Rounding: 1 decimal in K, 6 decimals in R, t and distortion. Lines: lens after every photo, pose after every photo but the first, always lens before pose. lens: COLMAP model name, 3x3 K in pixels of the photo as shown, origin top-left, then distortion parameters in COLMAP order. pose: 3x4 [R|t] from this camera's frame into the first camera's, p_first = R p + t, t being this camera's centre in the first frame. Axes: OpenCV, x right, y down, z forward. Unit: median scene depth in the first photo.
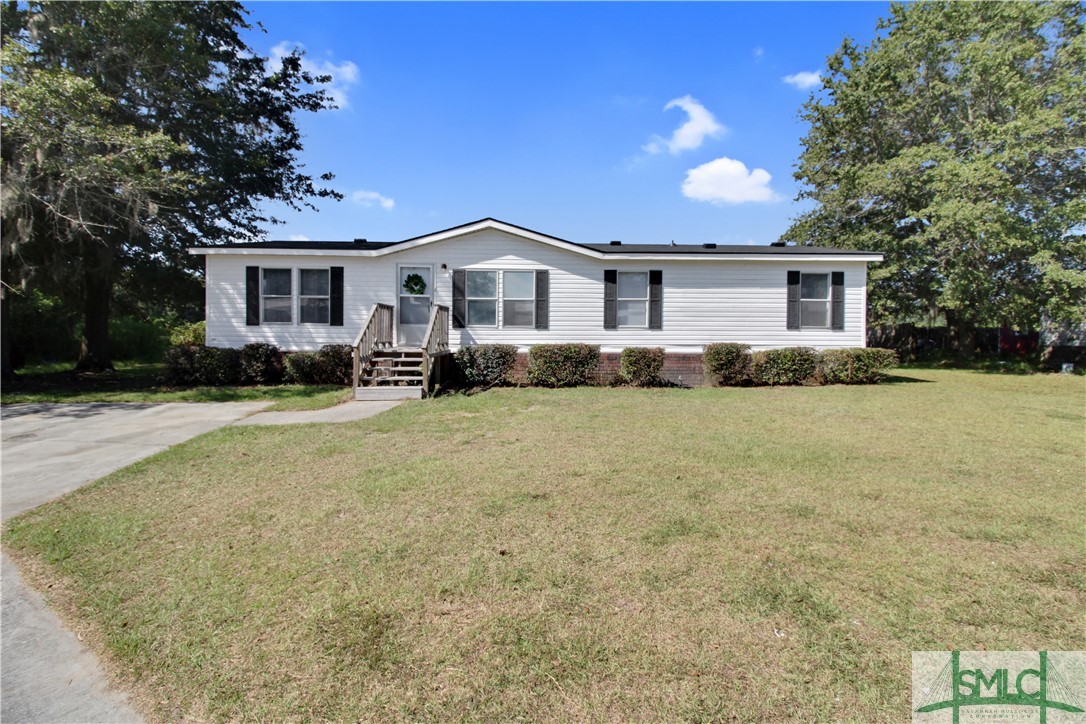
lens RADIAL K [[521.3, 0, 543.4], [0, 521.3, 334.3], [0, 0, 1]] dist [-0.014880, -0.000341]
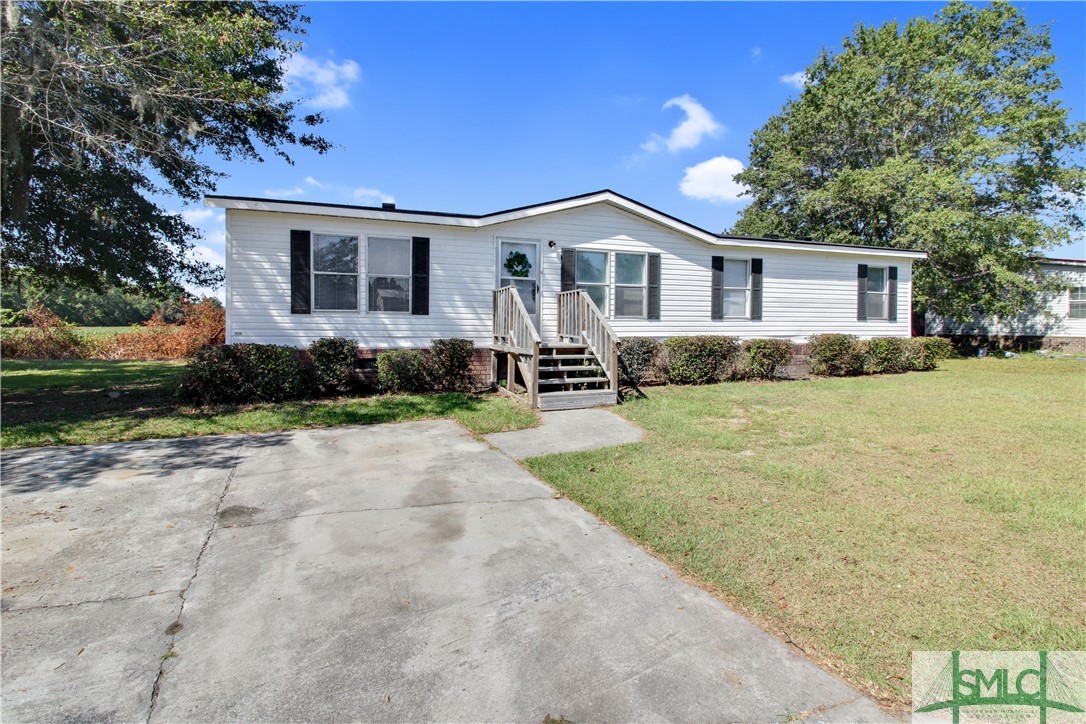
lens RADIAL K [[549.7, 0, 540.9], [0, 549.7, 327.0], [0, 0, 1]] dist [-0.019230, -0.000204]
pose [[0.942408, -0.002805, 0.334455, -0.498402], [0.003189, 0.999995, -0.000597, 0.002325], [-0.334452, 0.001629, 0.942412, 0.182453]]
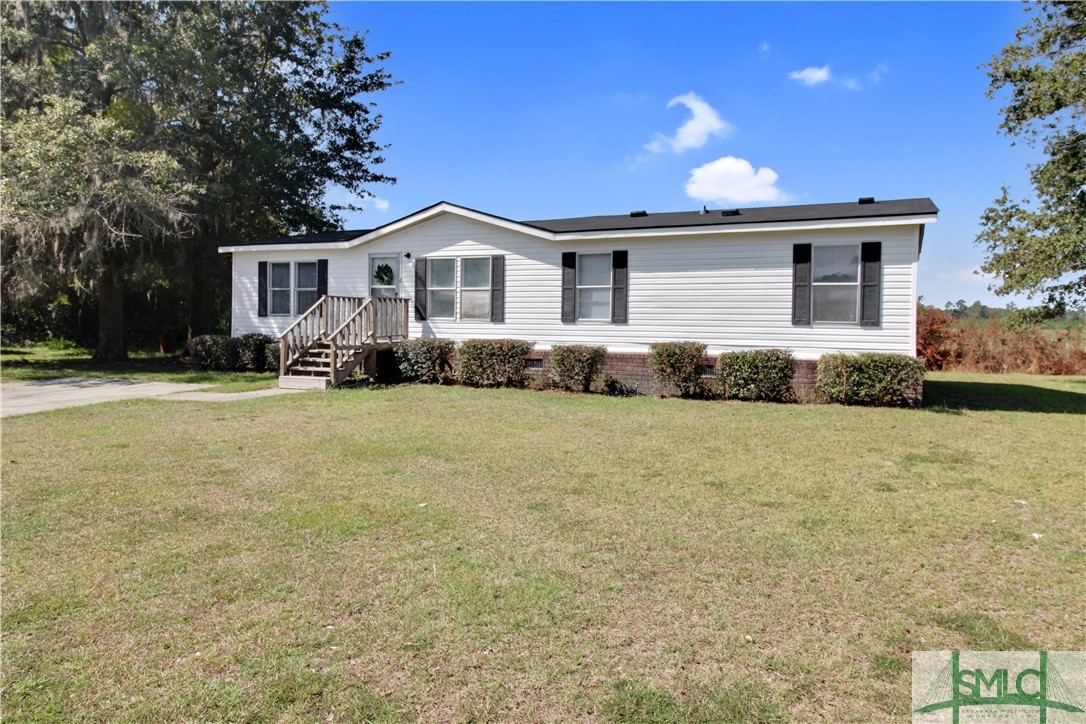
lens RADIAL K [[703.2, 0, 545.4], [0, 703.2, 318.1], [0, 0, 1]] dist [-0.008444, -0.001892]
pose [[0.891550, 0.004602, -0.452898, 0.608549], [-0.013413, 0.999778, -0.016244, 0.001043], [0.452723, 0.020557, 0.891414, -0.022921]]
